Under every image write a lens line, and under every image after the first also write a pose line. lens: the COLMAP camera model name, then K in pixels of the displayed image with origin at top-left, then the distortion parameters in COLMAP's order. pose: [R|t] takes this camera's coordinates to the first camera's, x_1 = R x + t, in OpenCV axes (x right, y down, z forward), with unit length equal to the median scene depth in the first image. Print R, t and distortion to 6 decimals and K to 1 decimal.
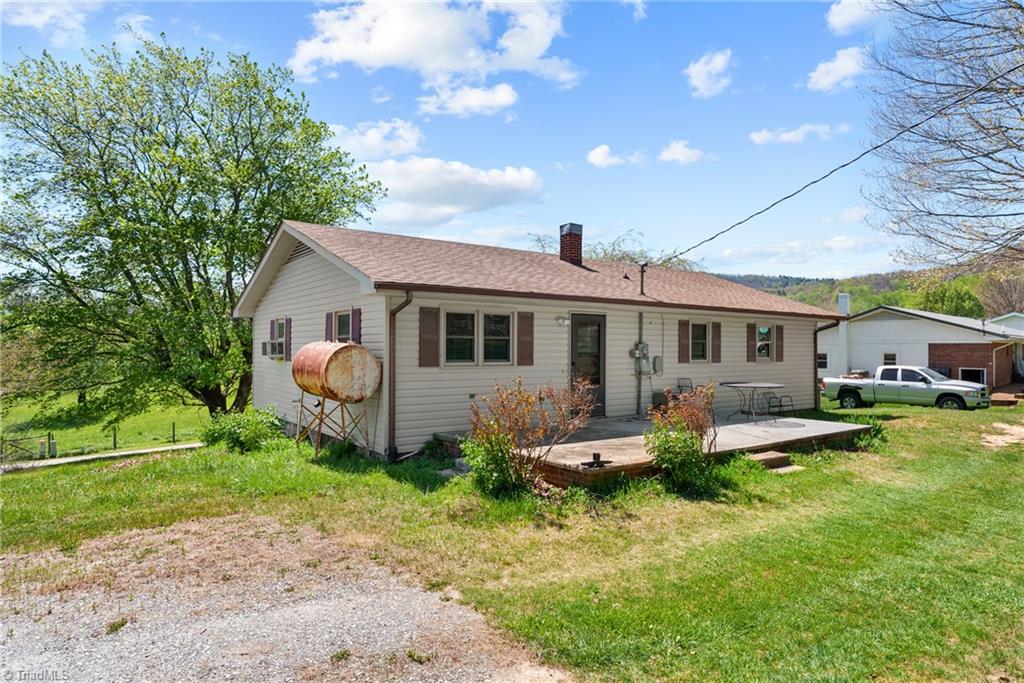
lens RADIAL K [[594.5, 0, 513.3], [0, 594.5, 337.7], [0, 0, 1]] dist [-0.008575, 0.003047]
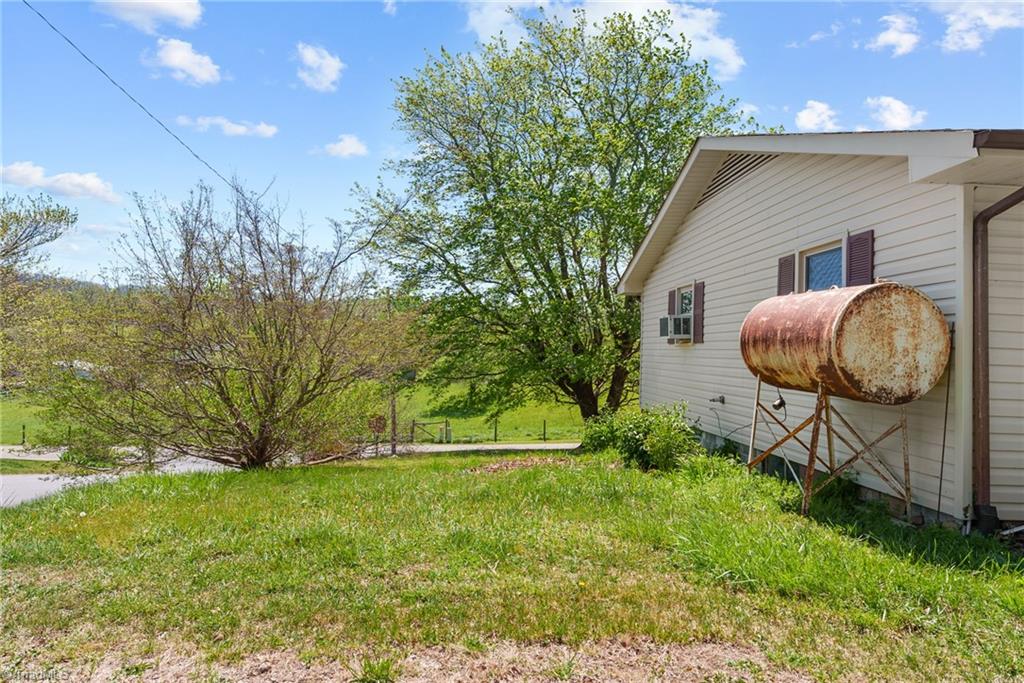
lens RADIAL K [[594.5, 0, 509.0], [0, 594.5, 341.6], [0, 0, 1]] dist [-0.008575, 0.003047]
pose [[0.838779, 0.011434, -0.544352, -0.166434], [-0.019452, 0.999771, -0.008973, 0.043148], [0.544125, 0.018115, 0.838809, 0.260402]]
